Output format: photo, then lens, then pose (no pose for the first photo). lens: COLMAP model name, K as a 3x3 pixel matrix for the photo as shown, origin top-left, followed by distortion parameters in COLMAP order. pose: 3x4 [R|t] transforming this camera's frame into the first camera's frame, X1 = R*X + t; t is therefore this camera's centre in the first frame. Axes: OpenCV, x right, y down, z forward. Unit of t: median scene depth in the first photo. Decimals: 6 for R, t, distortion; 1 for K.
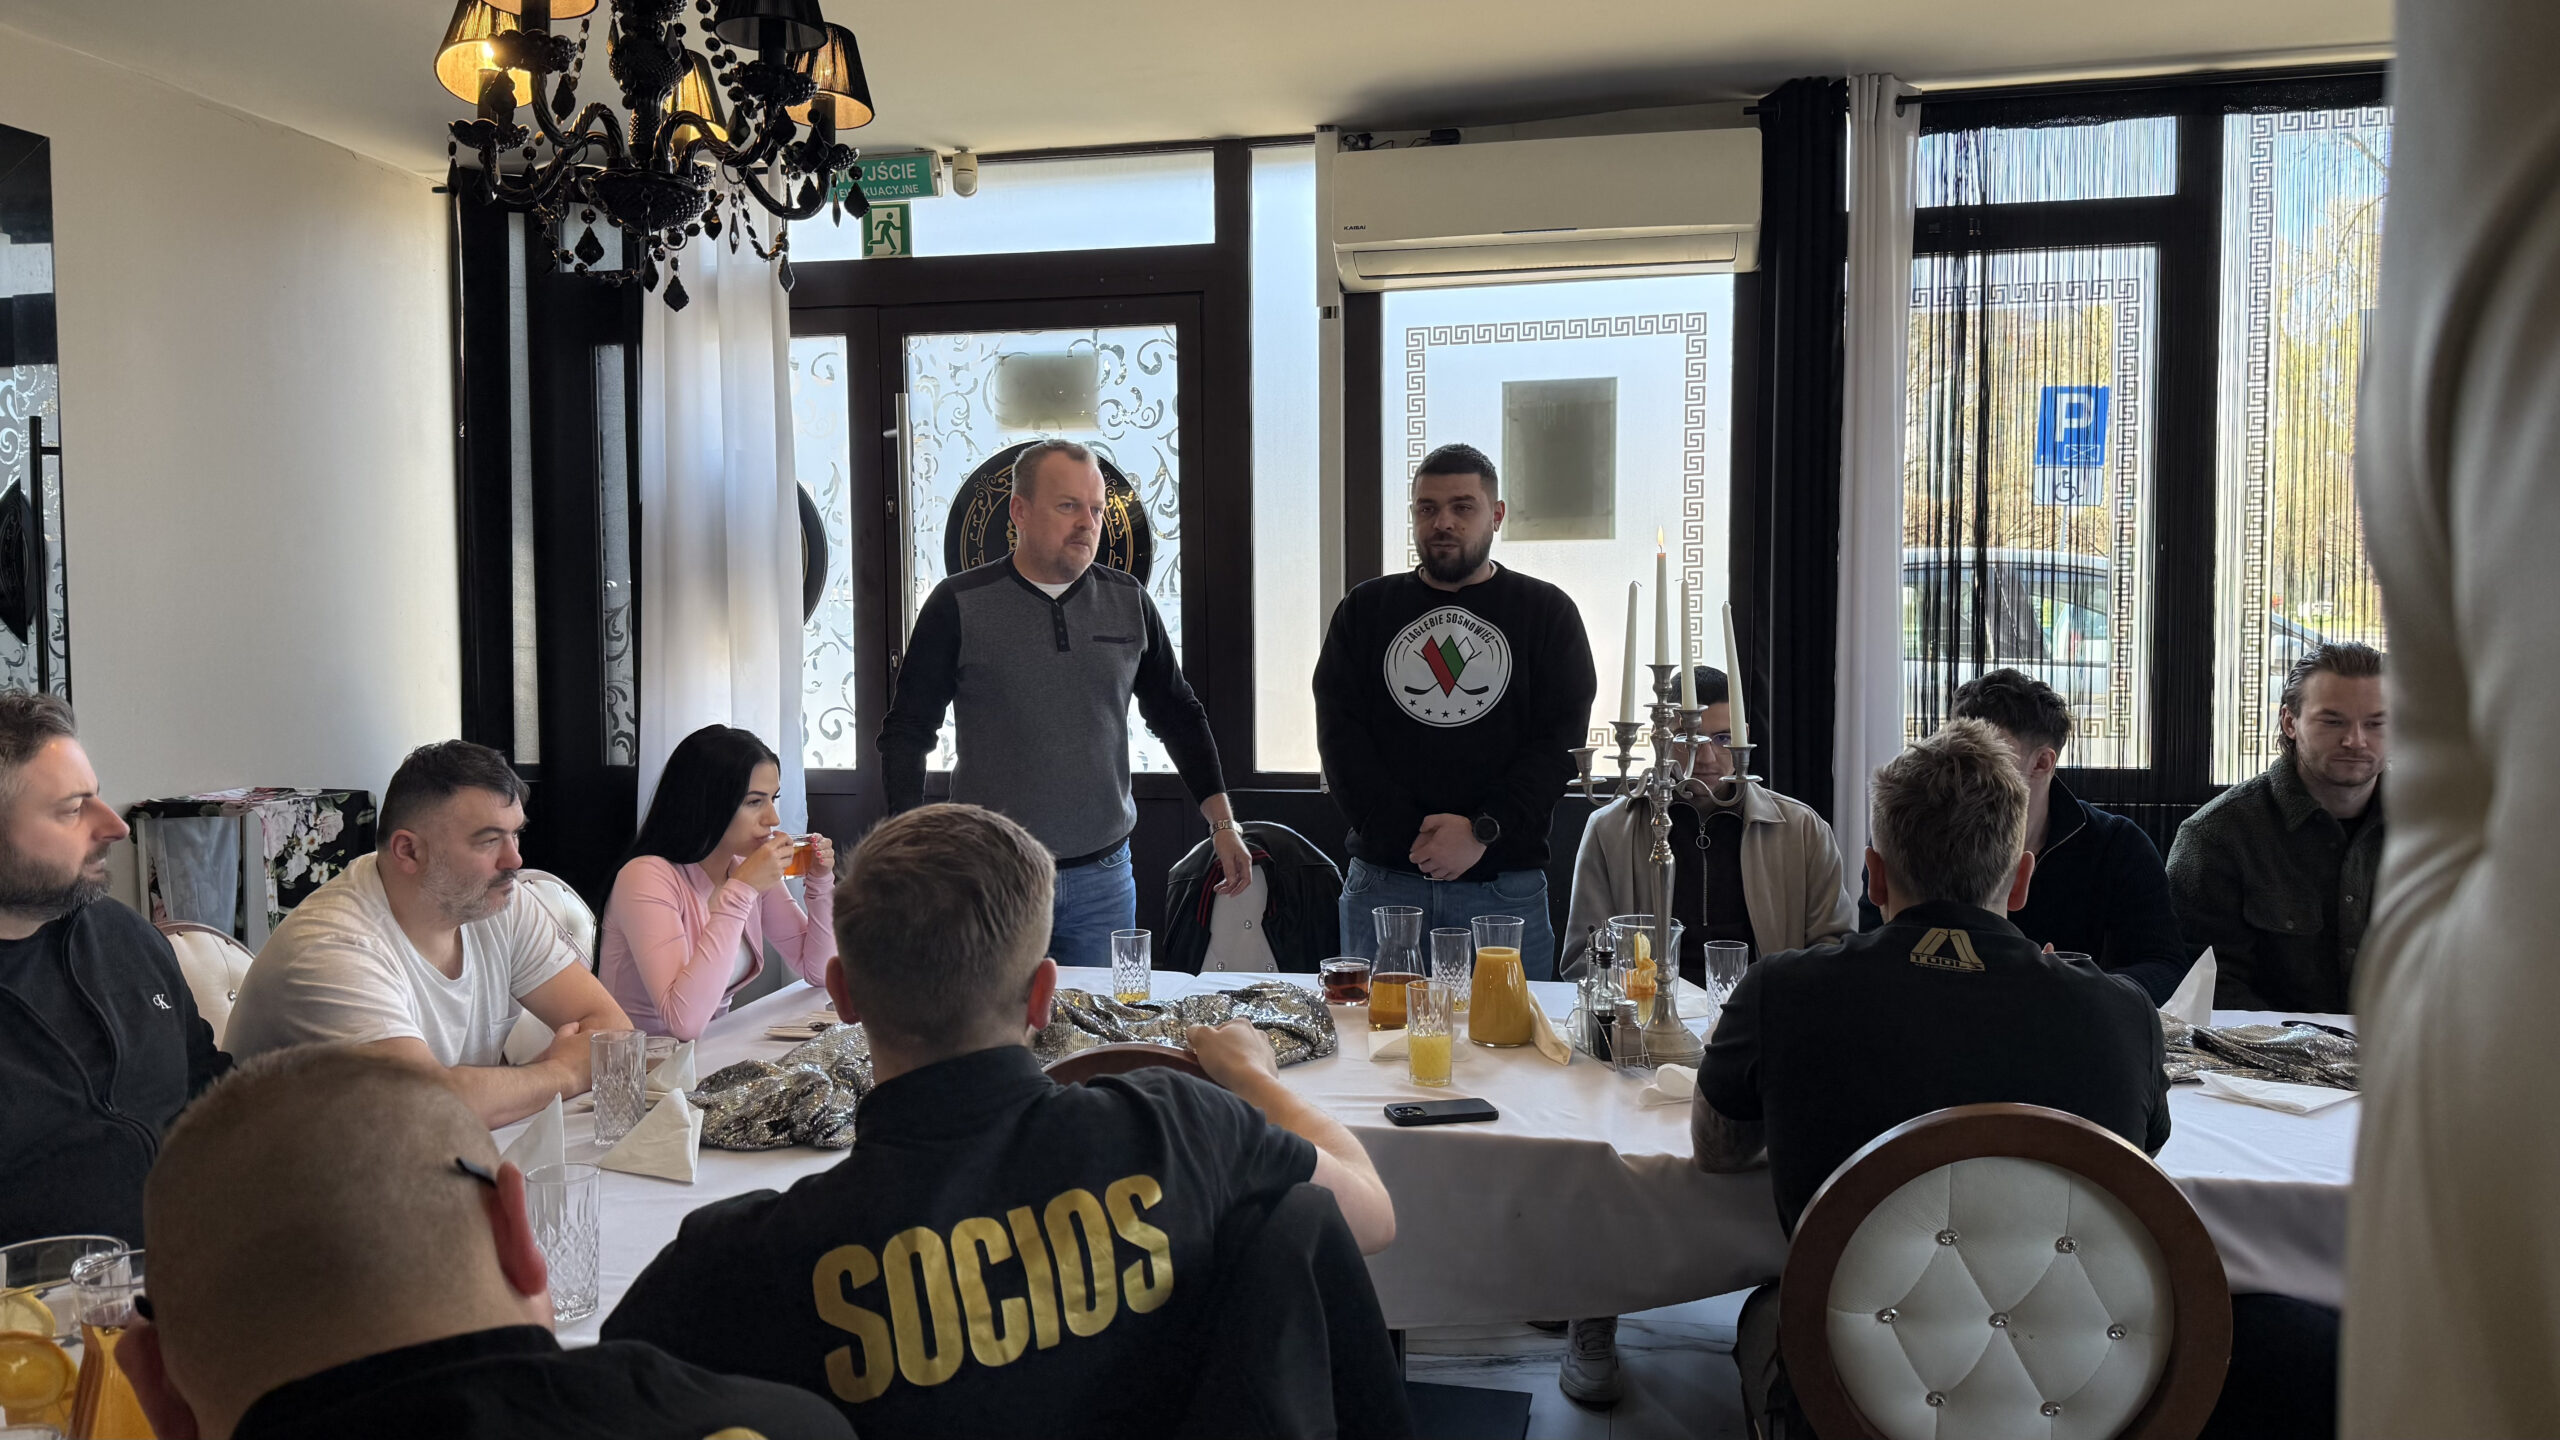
lens RADIAL K [[1820.3, 0, 1277.5], [0, 1820.3, 727.6], [0, 0, 1]] dist [0.141125, -0.208363]
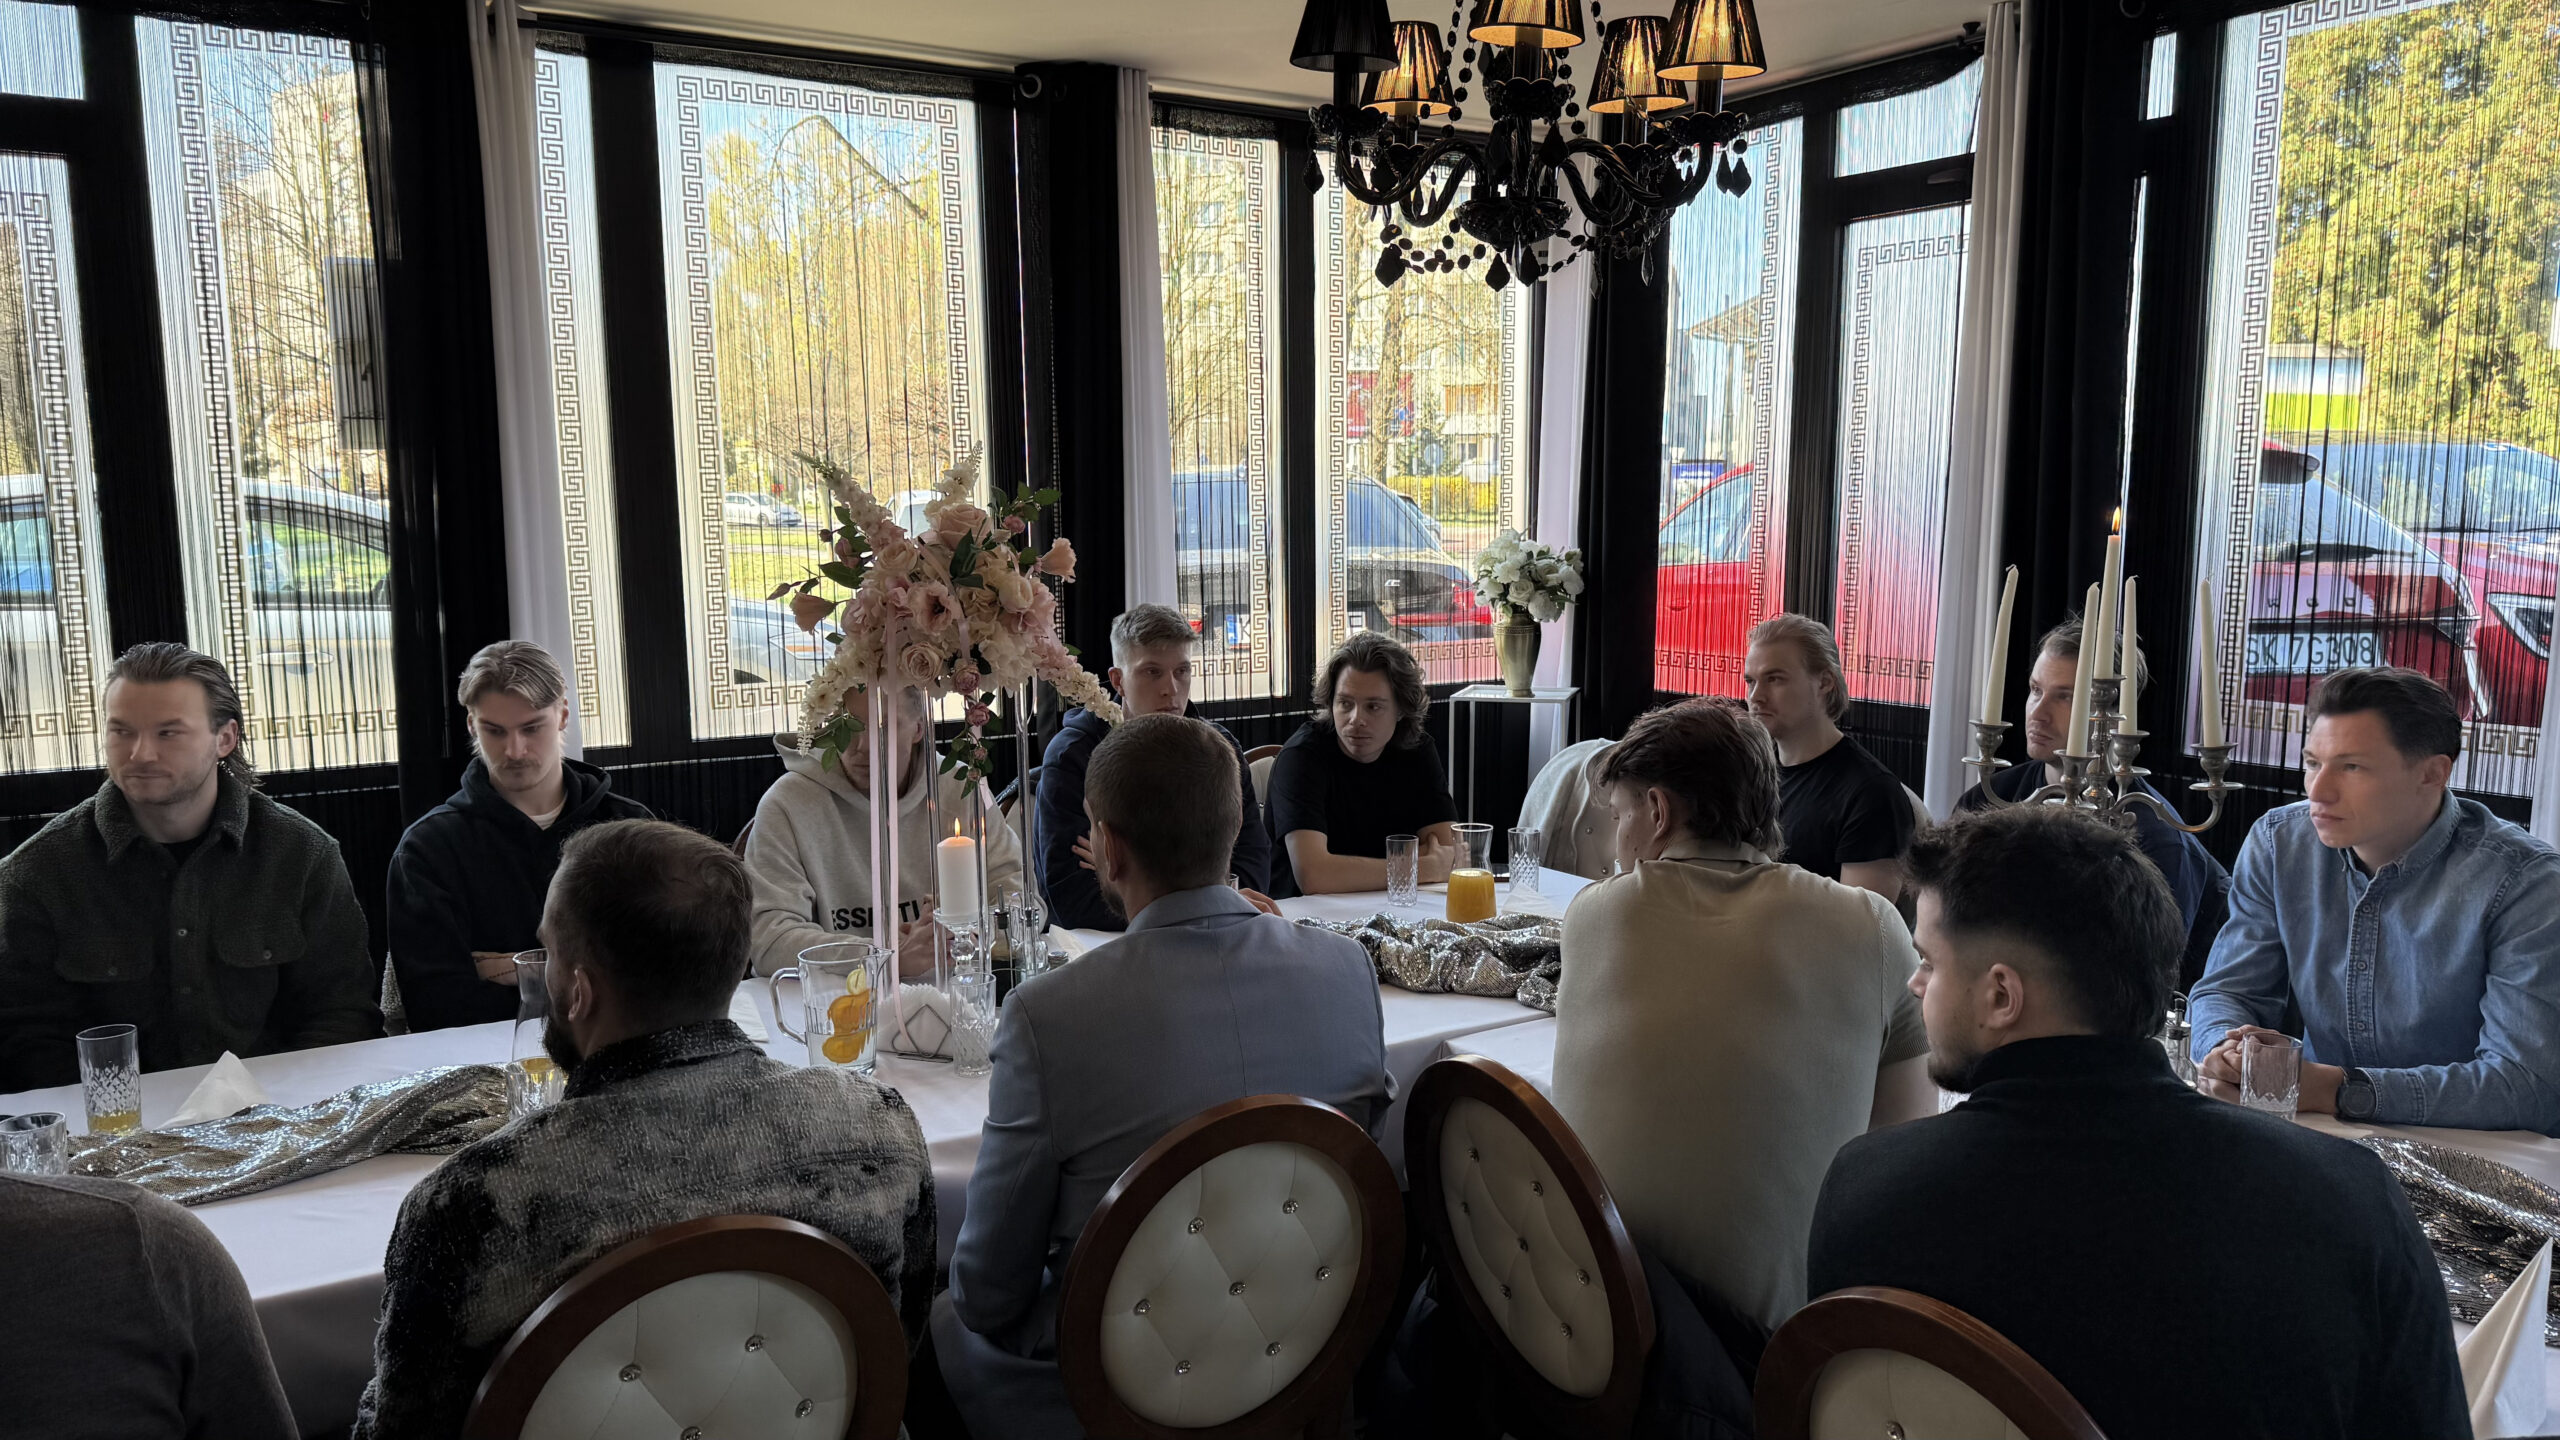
lens RADIAL K [[1820.3, 0, 1277.5], [0, 1820.3, 727.6], [0, 0, 1]] dist [0.141125, -0.208363]
pose [[0.734207, -0.083320, 0.673794, 0.276556], [0.041161, 0.996078, 0.078320, -0.040842], [-0.677677, -0.029769, 0.734757, -0.006042]]
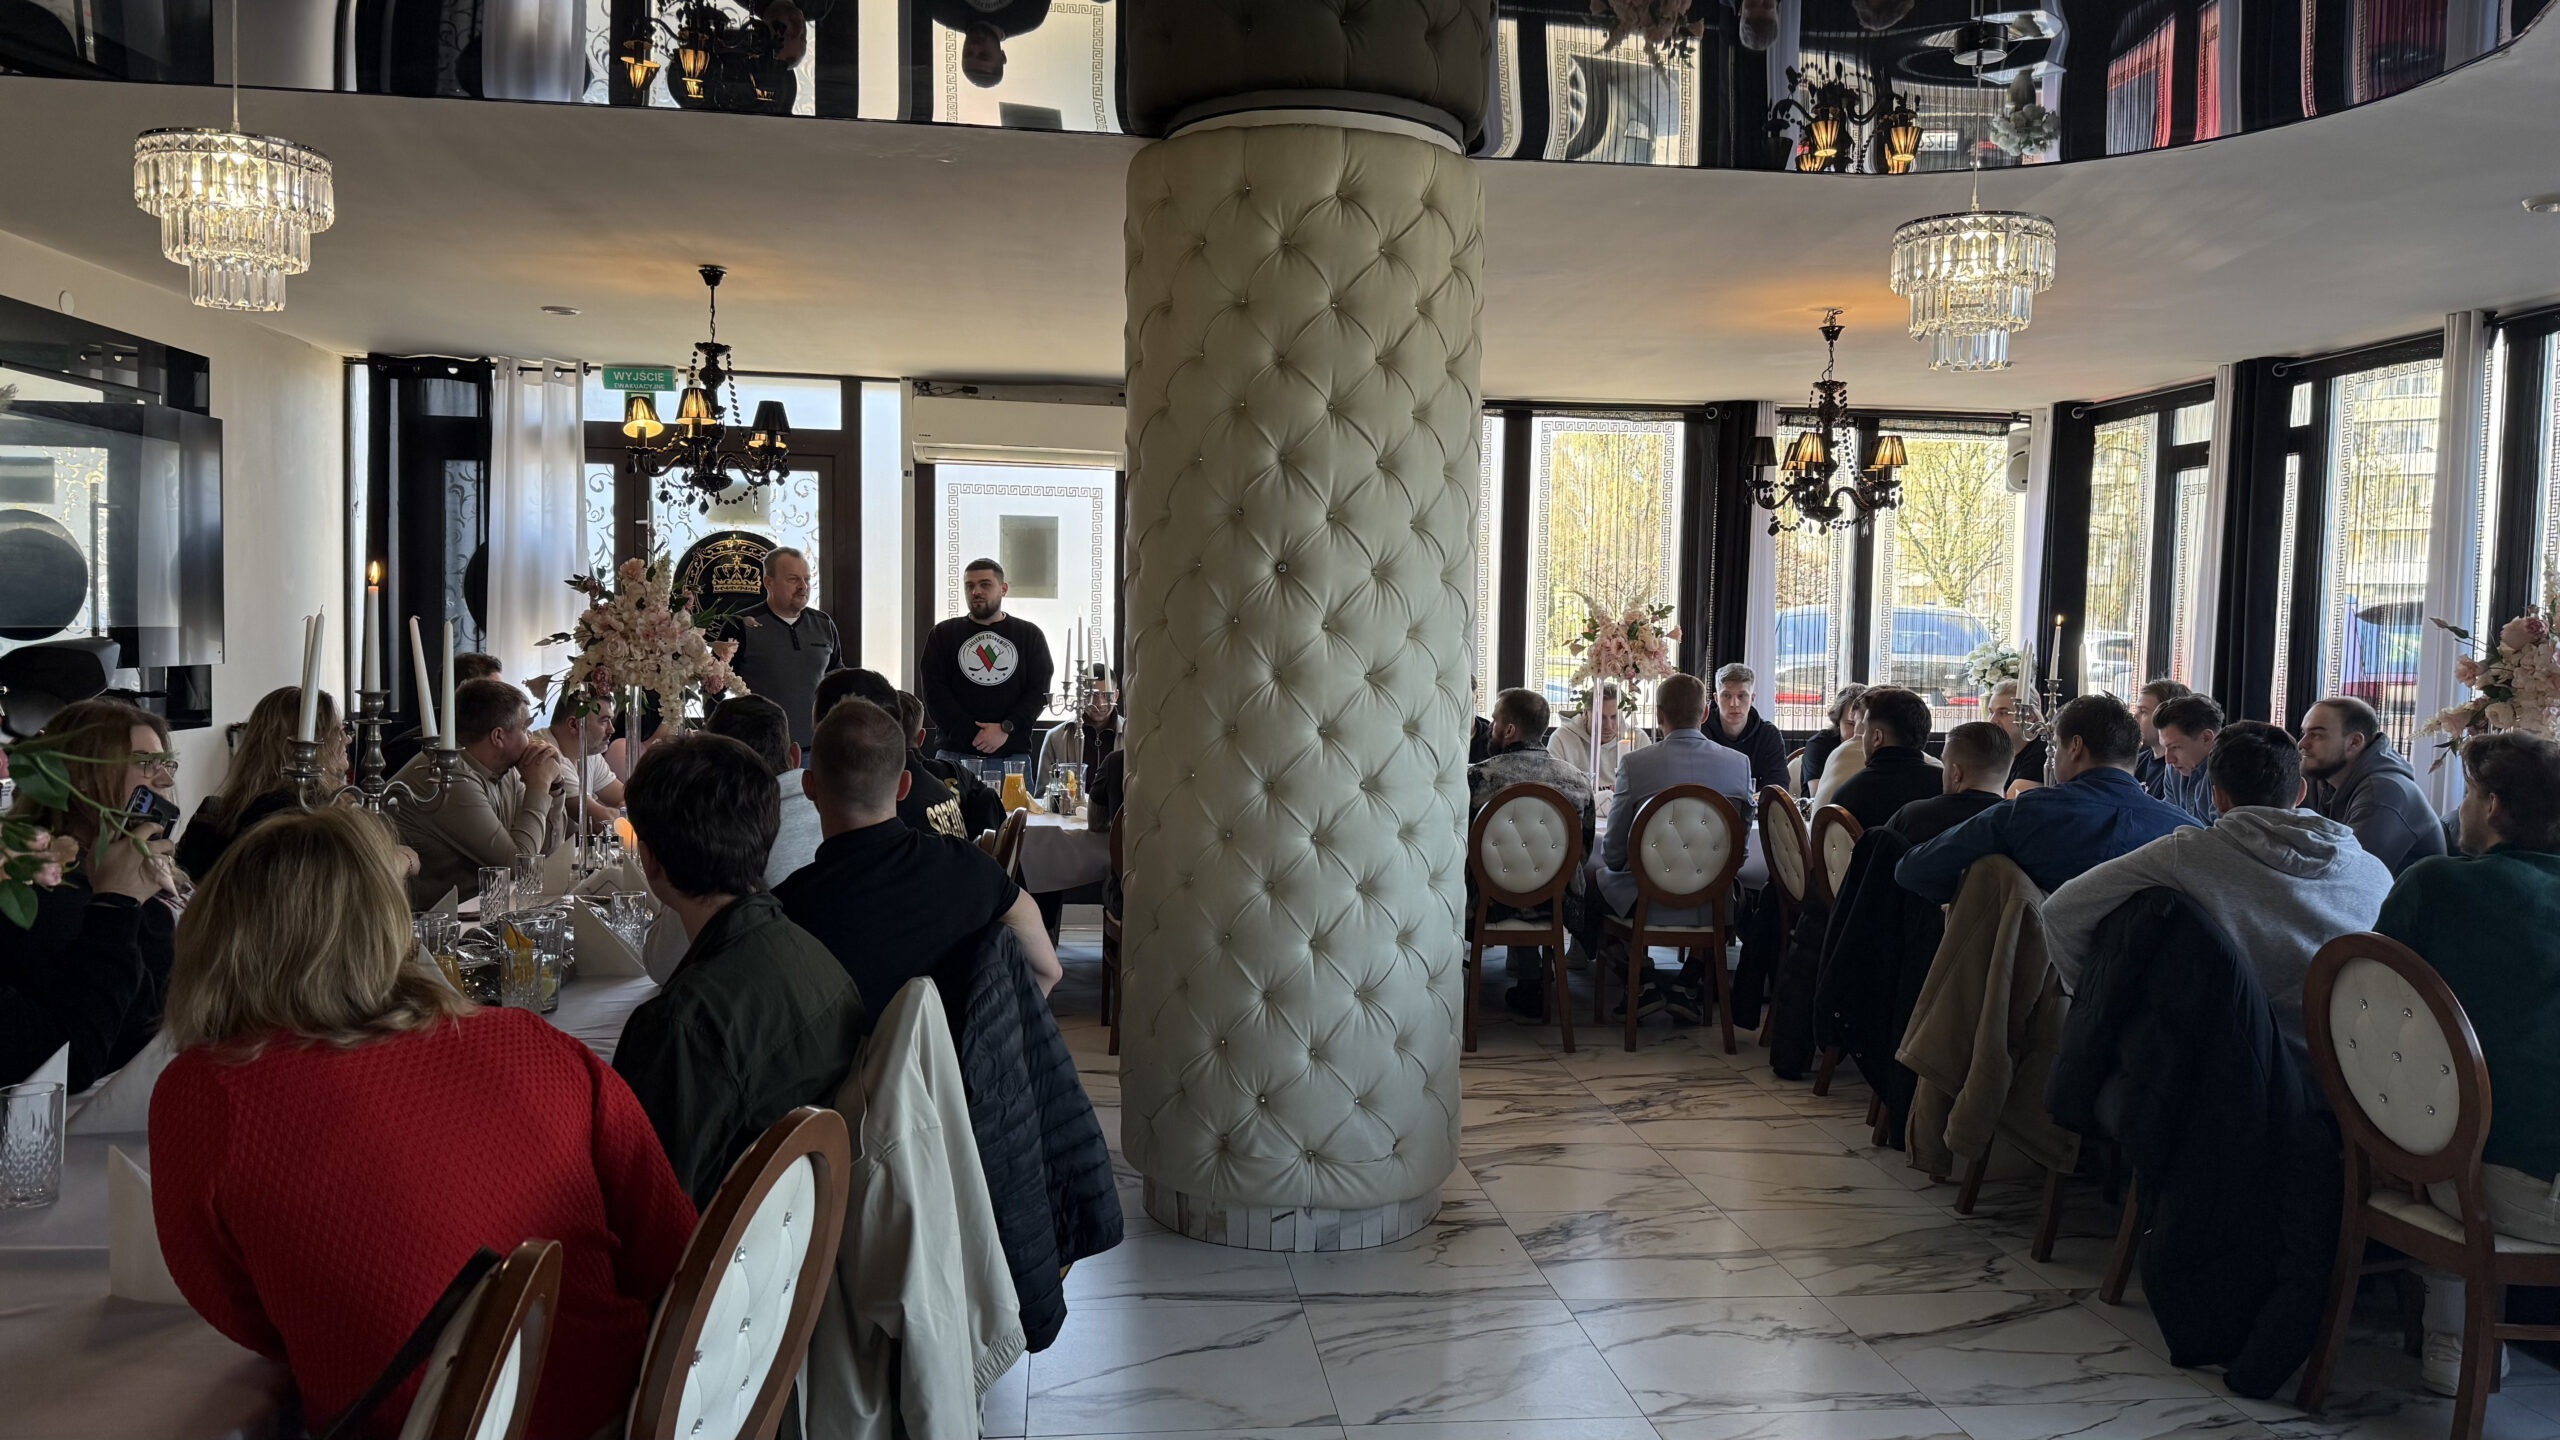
lens RADIAL K [[1820.3, 0, 1277.5], [0, 1820.3, 727.6], [0, 0, 1]] dist [0.141125, -0.208363]
pose [[0.951076, 0.009196, 0.308821, -0.199898], [-0.006934, 0.999941, -0.008420, 0.051262], [-0.308880, 0.005867, 0.951083, -0.960400]]
